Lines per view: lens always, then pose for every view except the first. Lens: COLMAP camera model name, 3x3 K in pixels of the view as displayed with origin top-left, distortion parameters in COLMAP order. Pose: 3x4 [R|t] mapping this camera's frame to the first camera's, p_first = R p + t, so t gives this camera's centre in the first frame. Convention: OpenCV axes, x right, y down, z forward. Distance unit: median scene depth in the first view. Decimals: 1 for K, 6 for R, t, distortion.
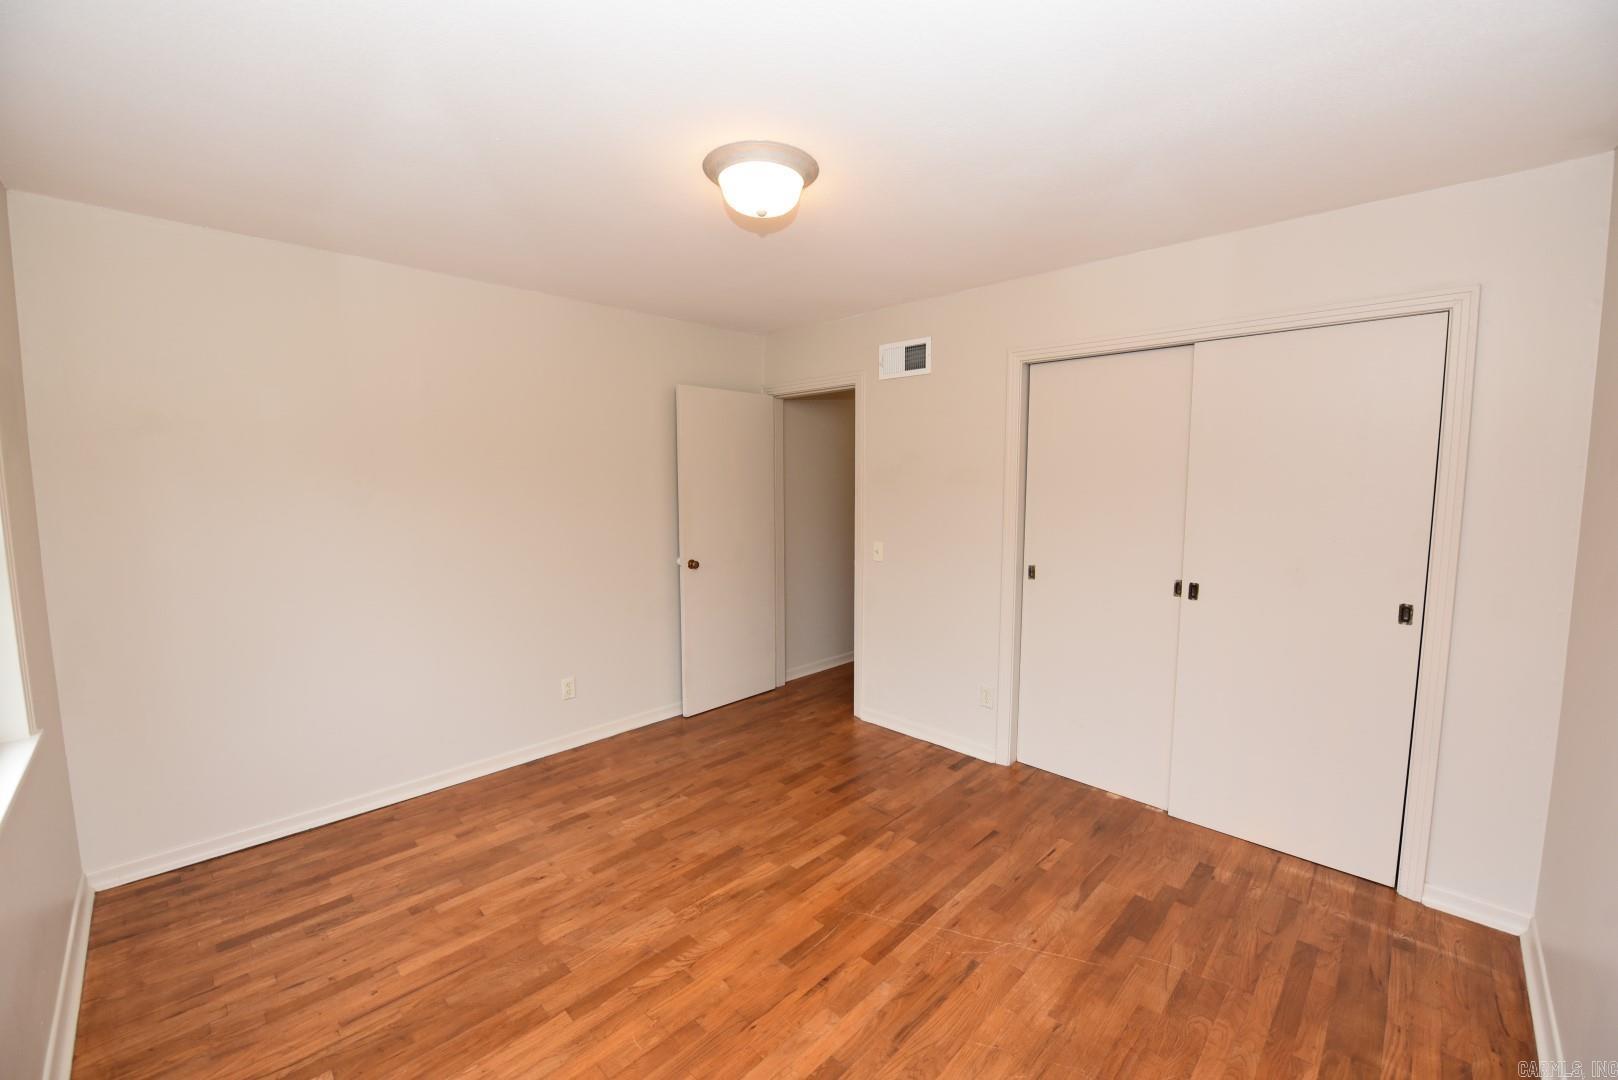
lens RADIAL K [[644.0, 0, 815.6], [0, 644.0, 529.2], [0, 0, 1]] dist [-0.016534, -0.001846]
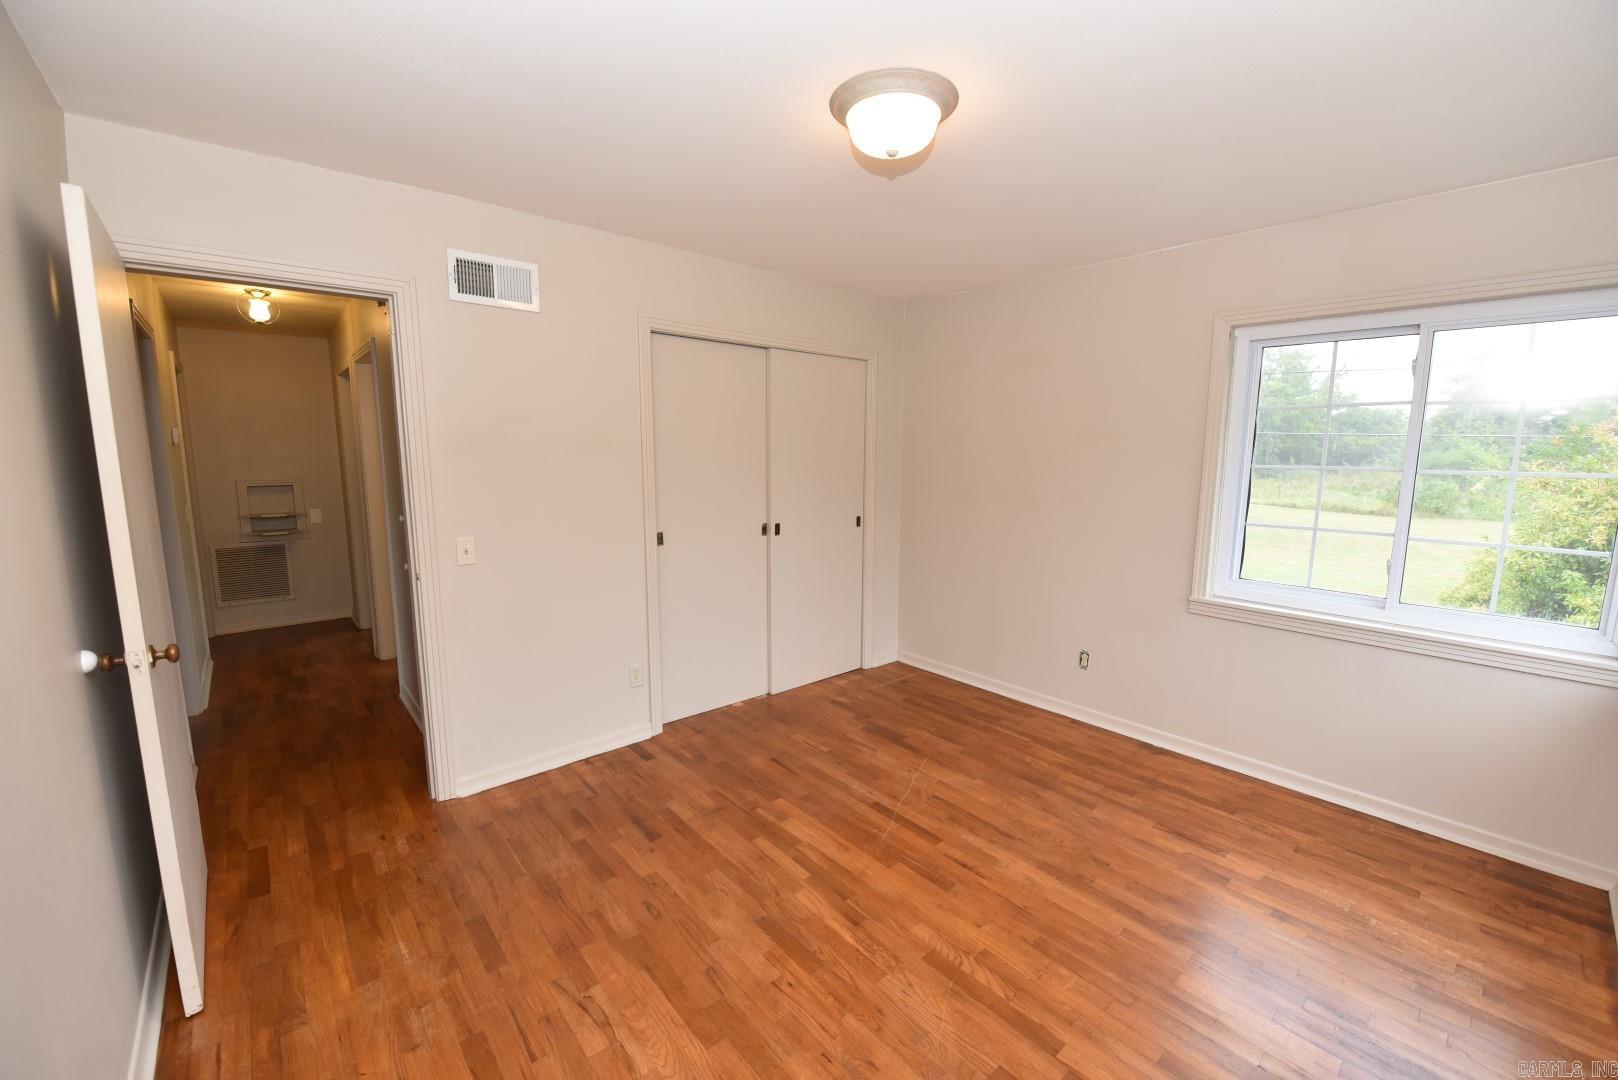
lens RADIAL K [[644.0, 0, 817.7], [0, 644.0, 513.9], [0, 0, 1]] dist [-0.016534, -0.001846]
pose [[0.080643, -0.100132, 0.991701, -0.907167], [0.072242, 0.992912, 0.094379, -0.070380], [-0.994122, 0.064031, 0.087305, 0.898414]]
